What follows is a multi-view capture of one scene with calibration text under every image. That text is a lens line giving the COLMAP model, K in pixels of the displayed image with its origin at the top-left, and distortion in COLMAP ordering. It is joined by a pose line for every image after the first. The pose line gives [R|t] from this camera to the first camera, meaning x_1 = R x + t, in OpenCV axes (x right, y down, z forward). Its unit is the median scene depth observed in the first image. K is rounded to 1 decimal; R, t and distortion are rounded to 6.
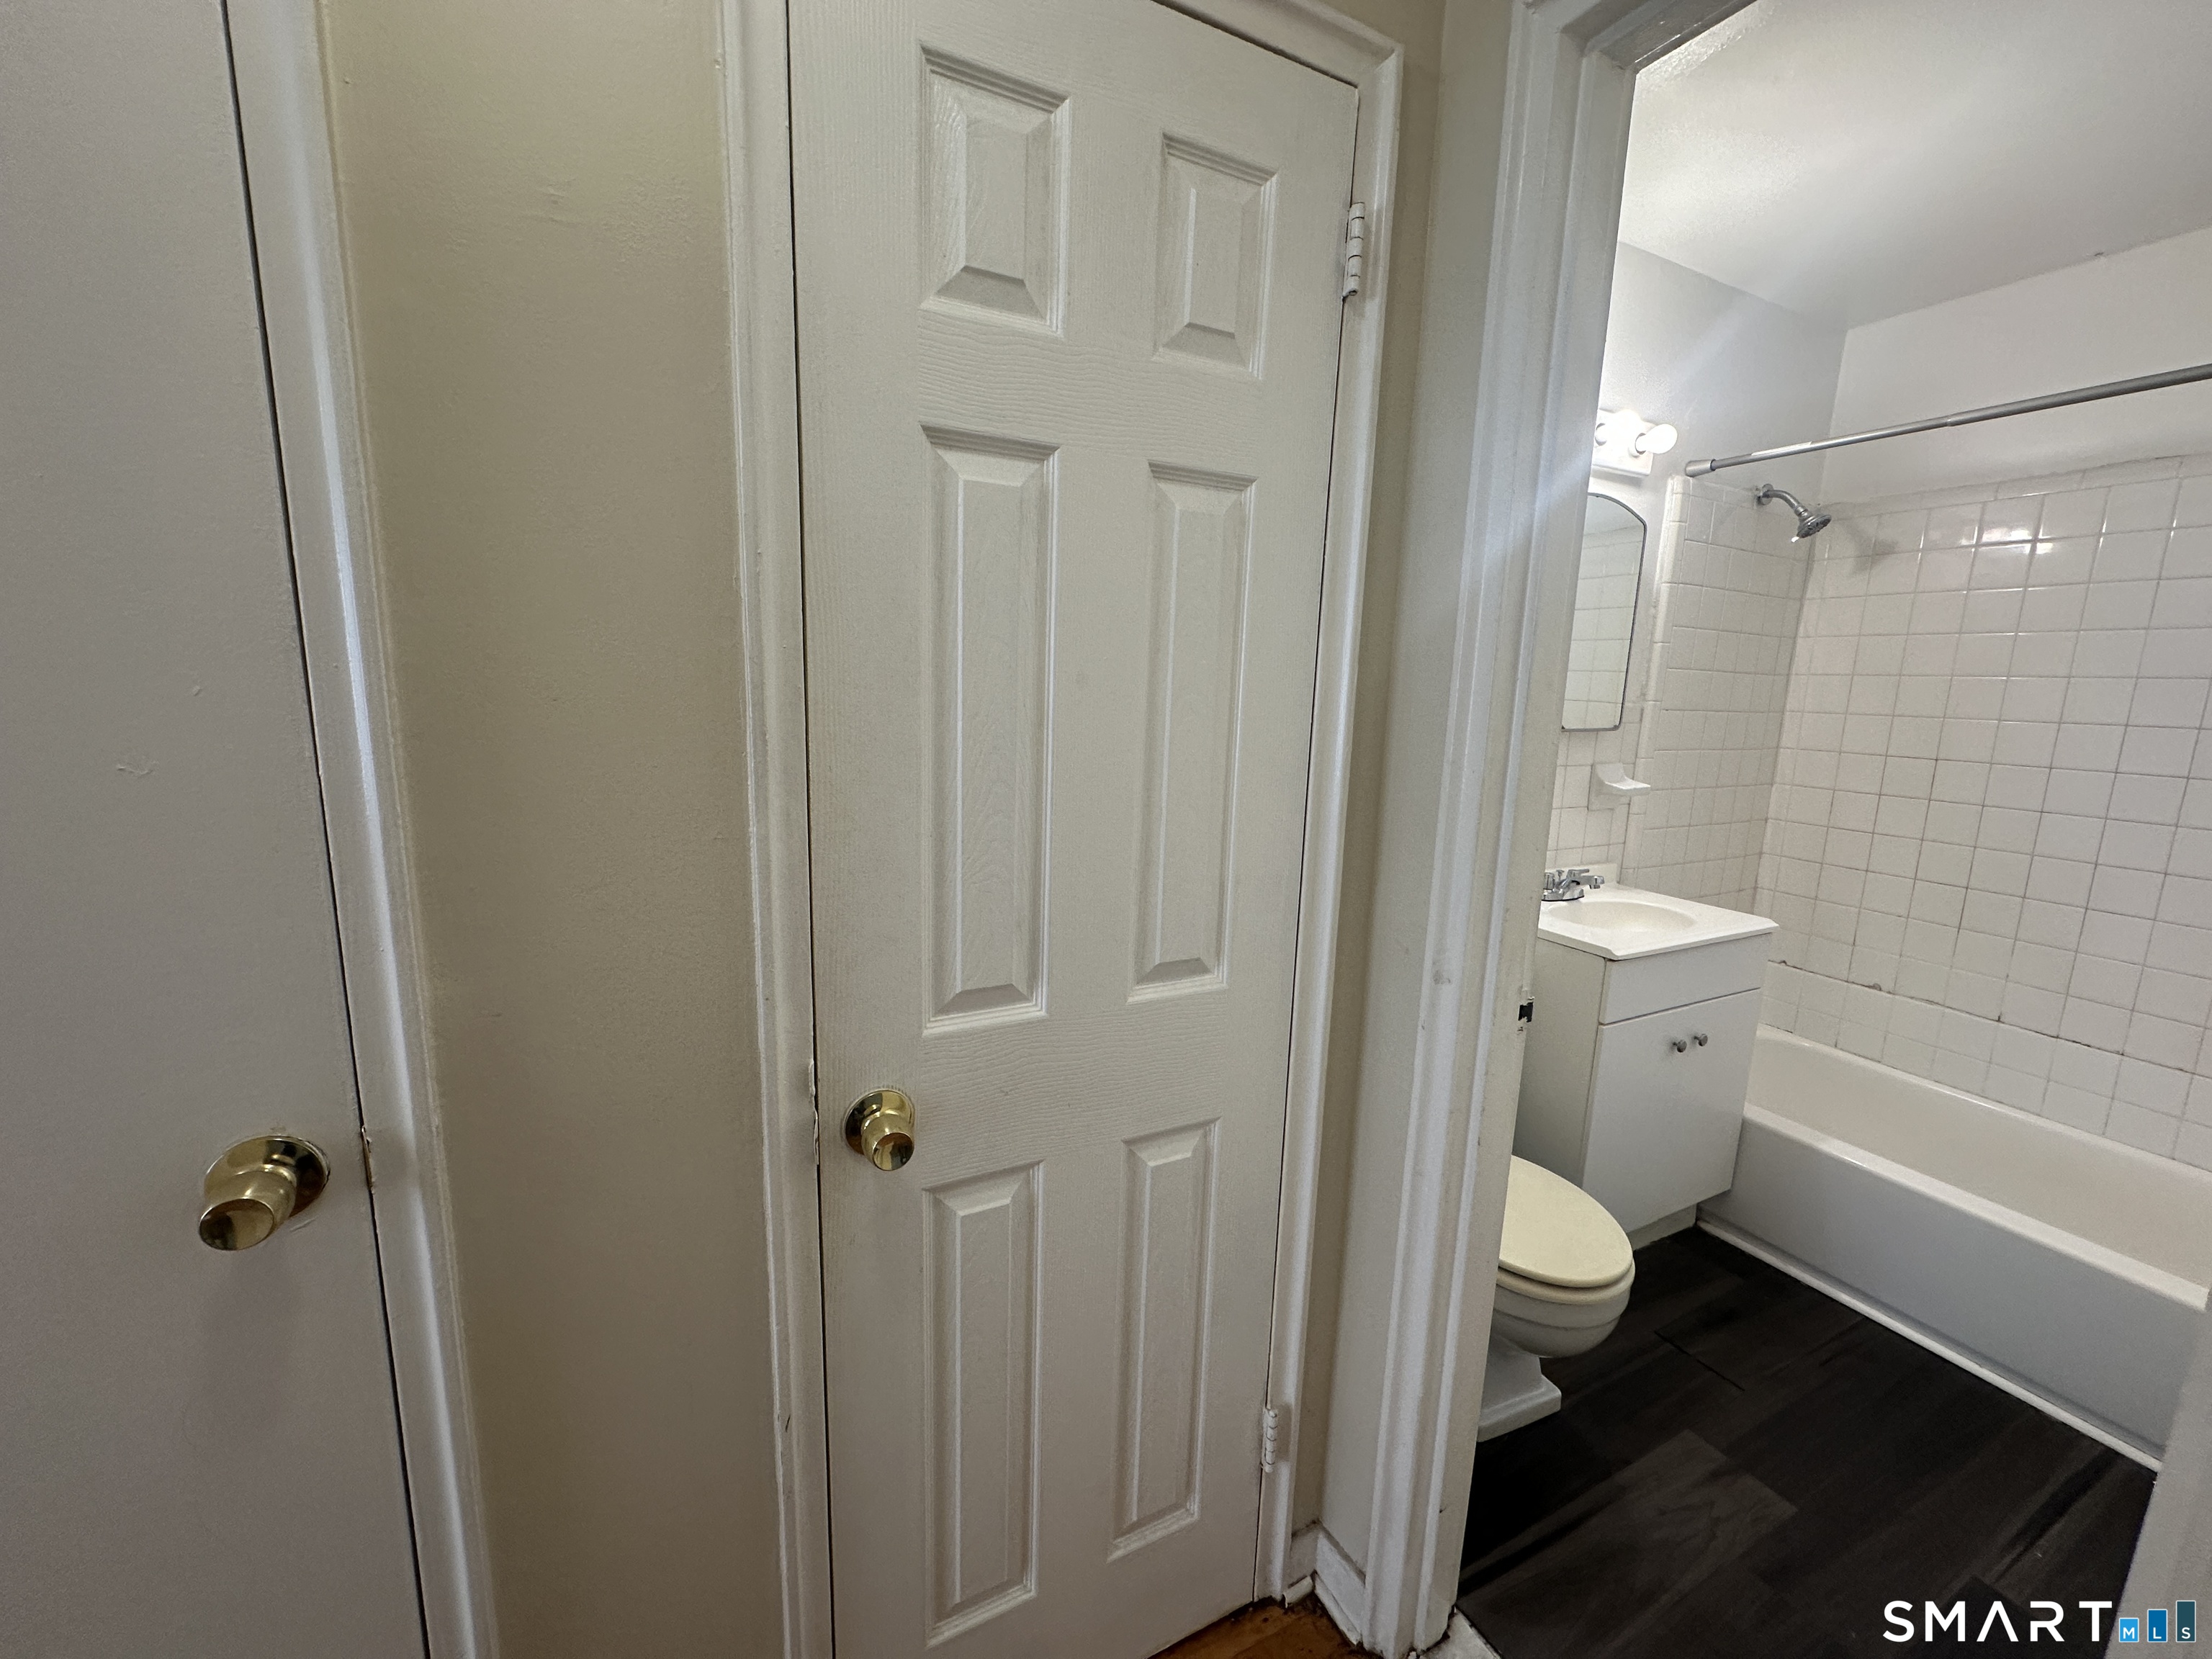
lens RADIAL K [[881.0, 0, 1106.0], [0, 881.0, 829.5], [0, 0, 1]] dist [0.000275, 0.000352]
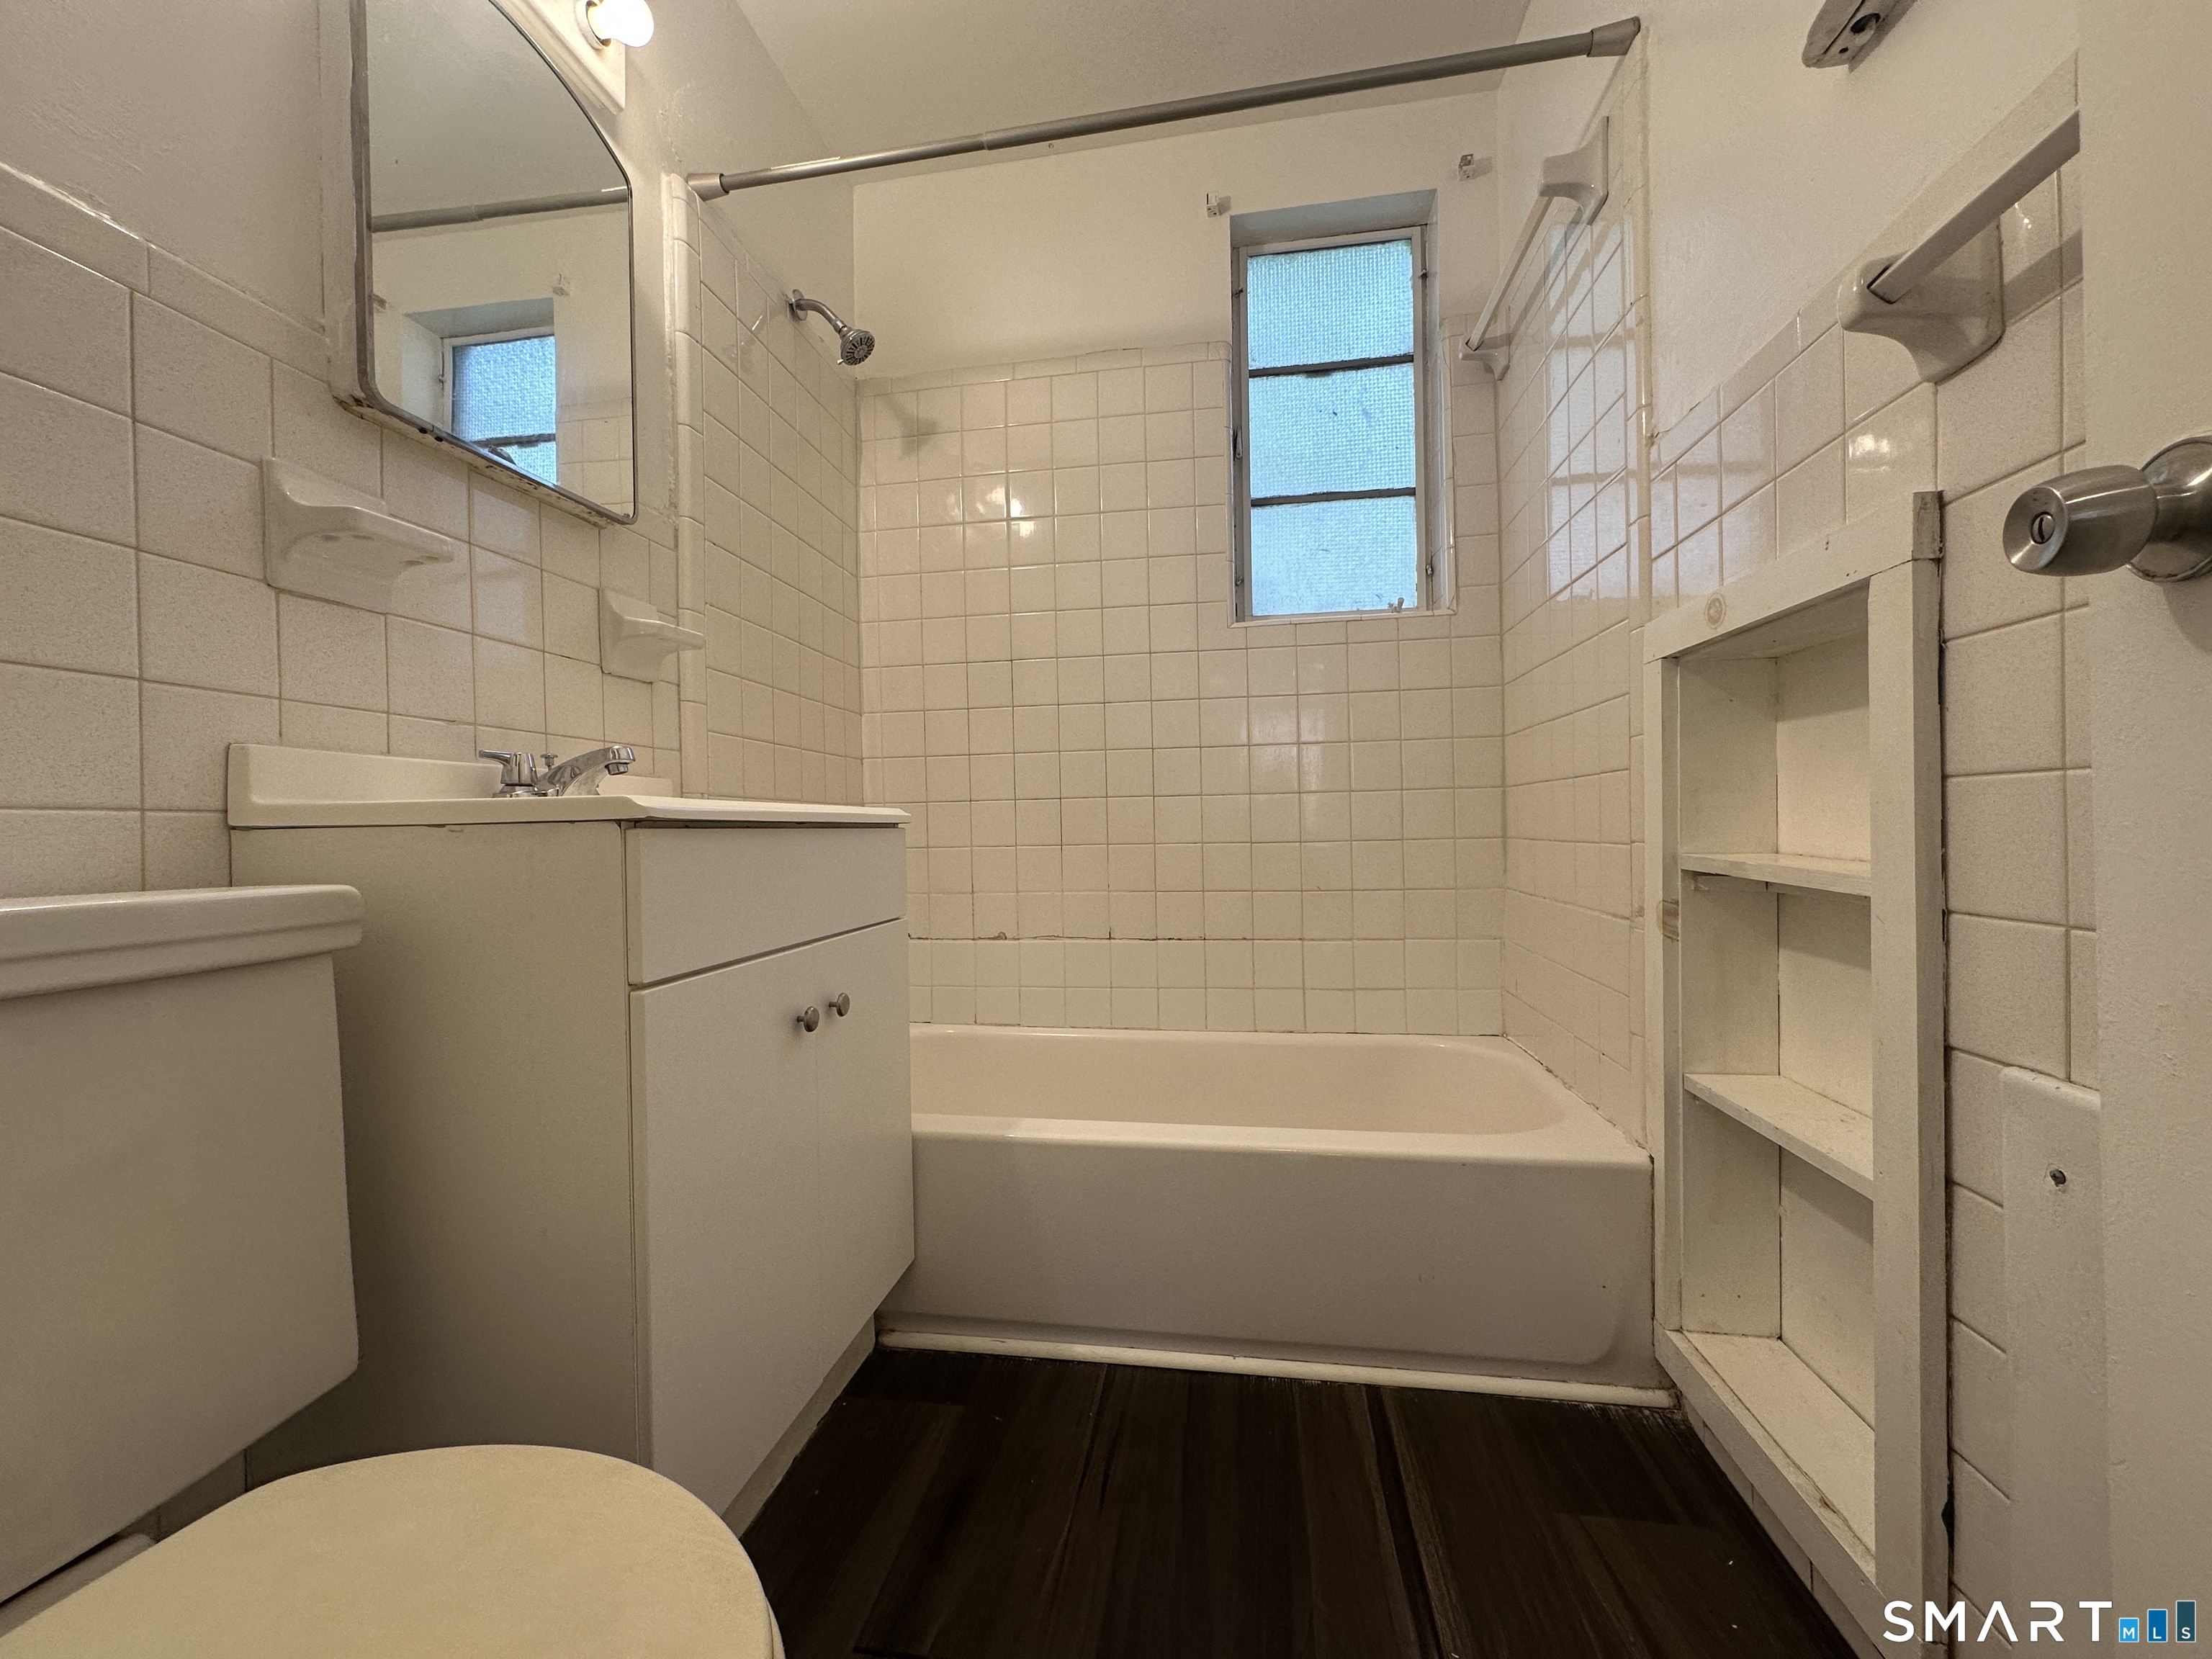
lens RADIAL K [[881.0, 0, 1106.0], [0, 881.0, 829.5], [0, 0, 1]] dist [0.000275, 0.000352]
pose [[0.587566, -0.041994, 0.808086, 0.291202], [0.173711, 0.981915, -0.075280, 0.175850], [-0.790310, 0.184606, 0.584235, 0.460681]]
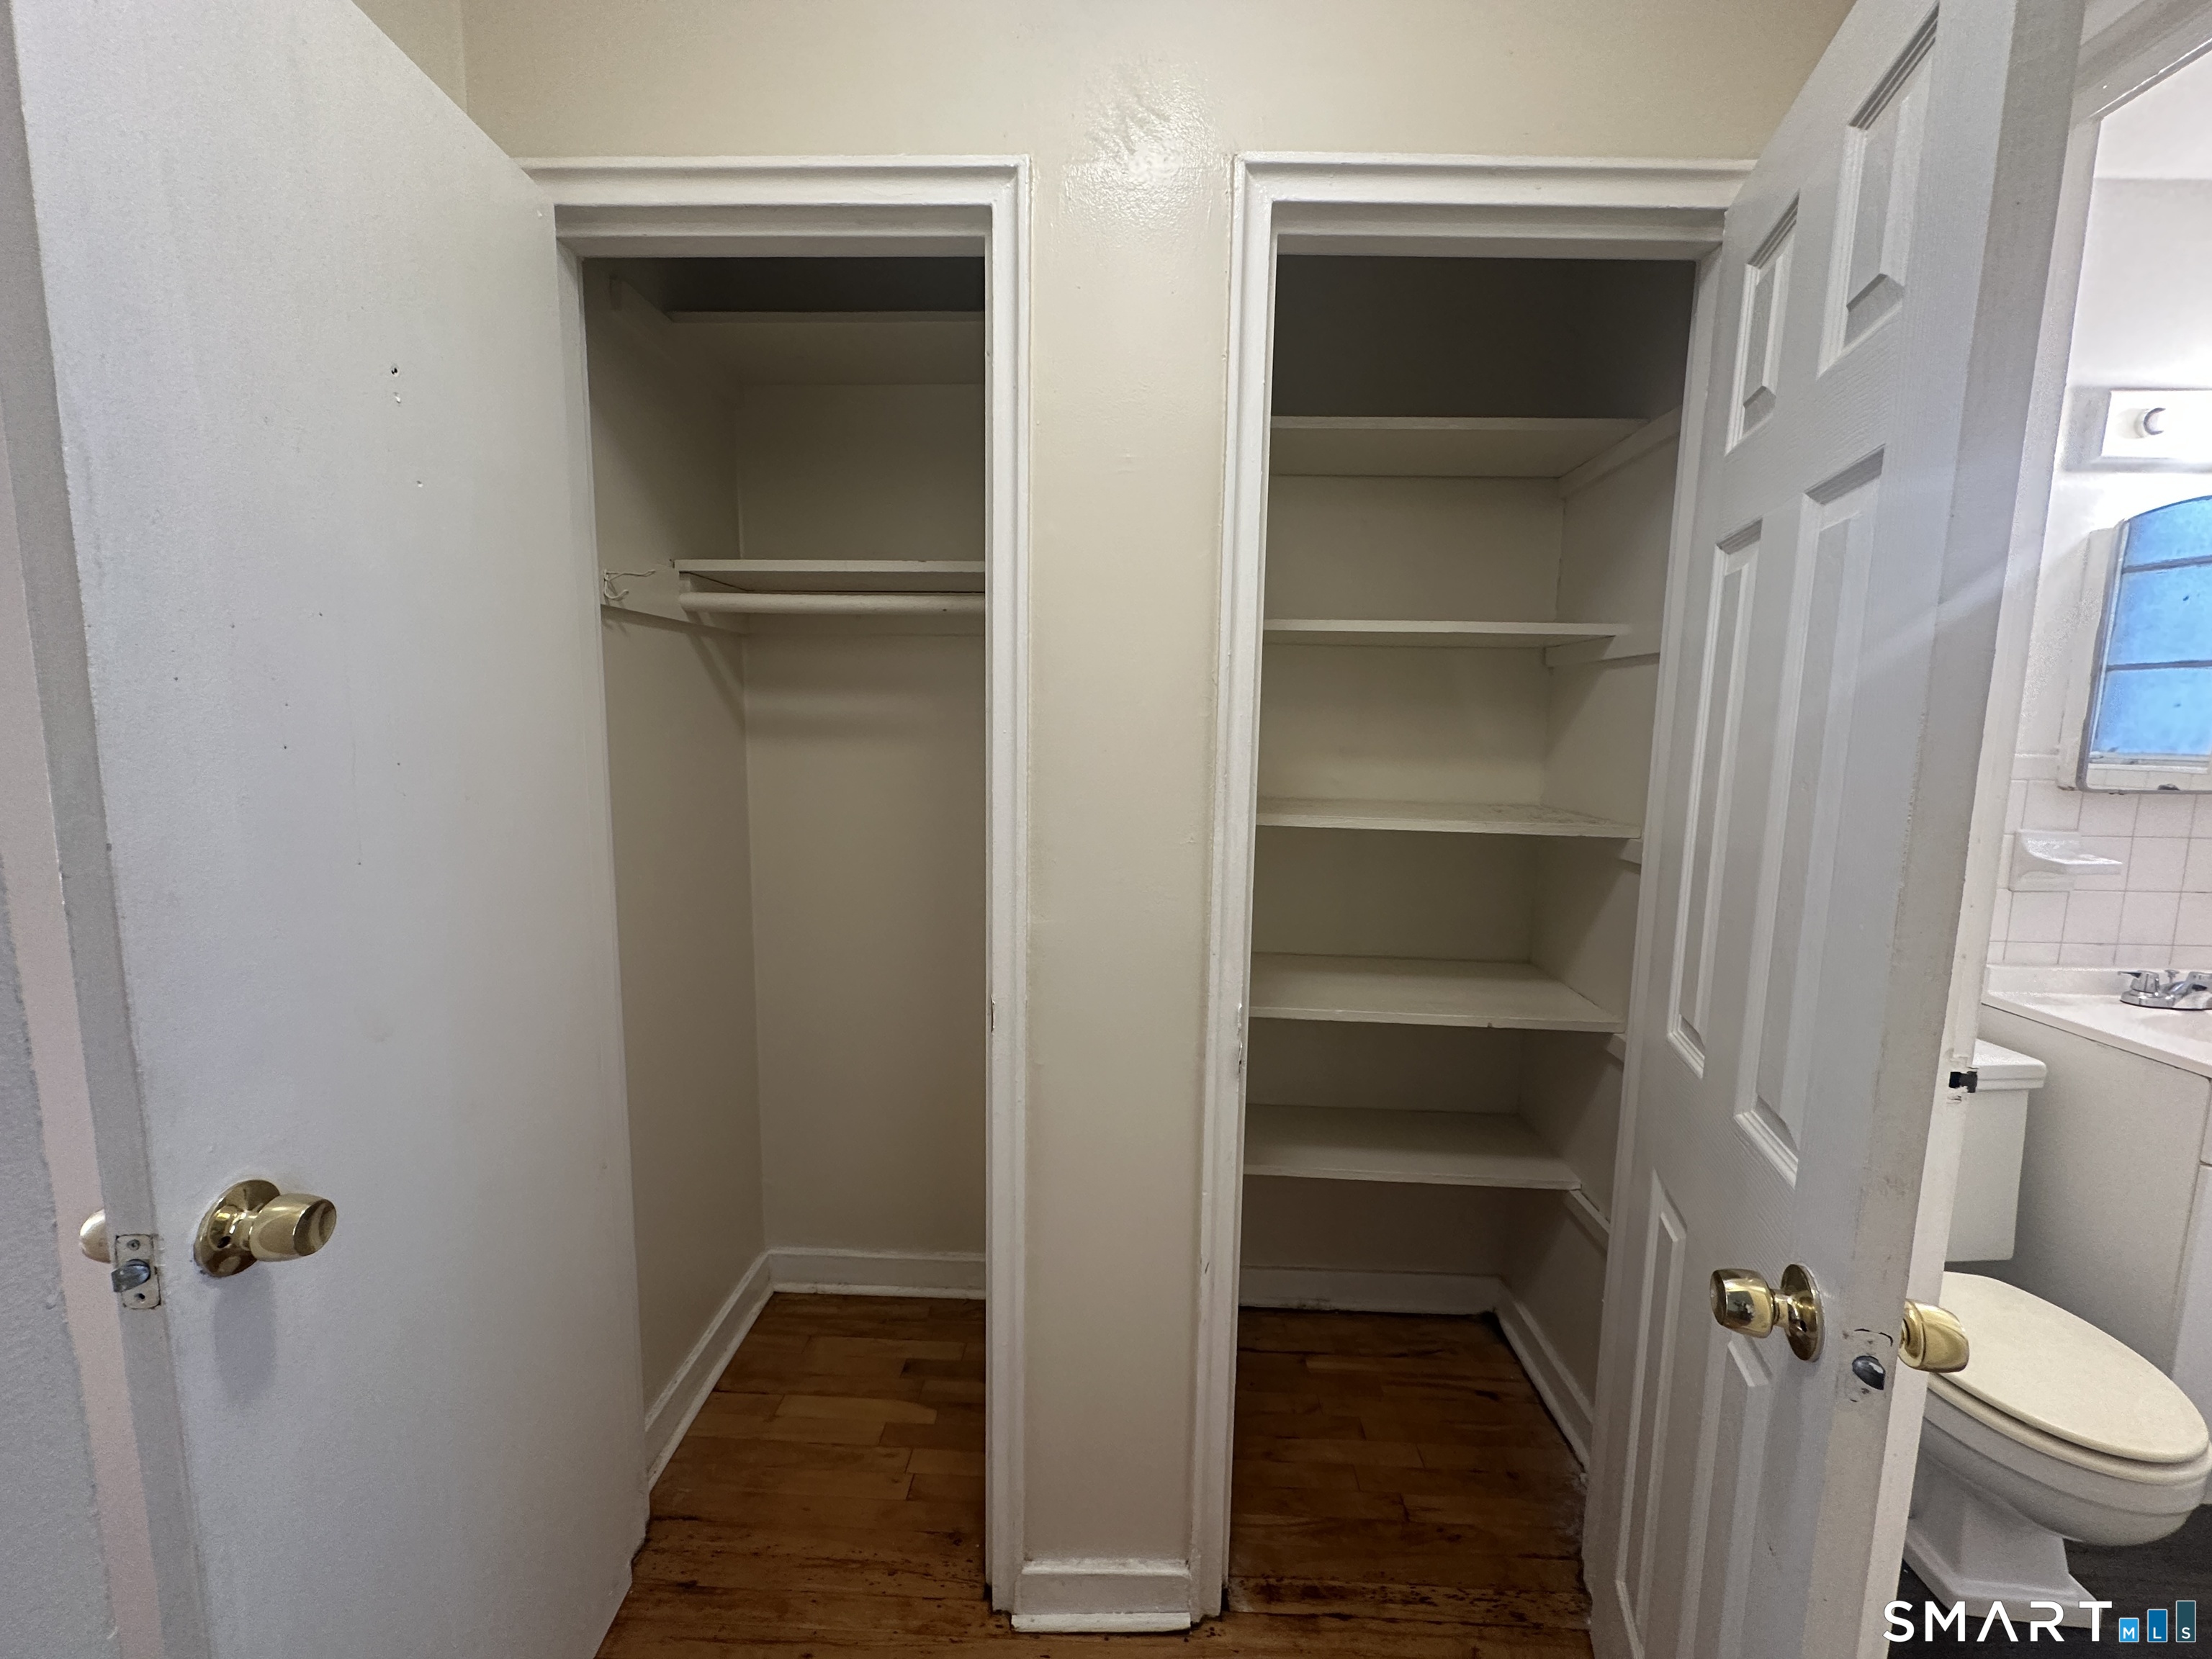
lens RADIAL K [[881.0, 0, 1106.0], [0, 881.0, 829.5], [0, 0, 1]] dist [0.000275, 0.000352]
pose [[0.876890, 0.042672, -0.478794, 0.054756], [-0.072130, 0.996455, -0.043294, 0.023068], [0.475249, 0.072499, 0.876859, -0.141591]]
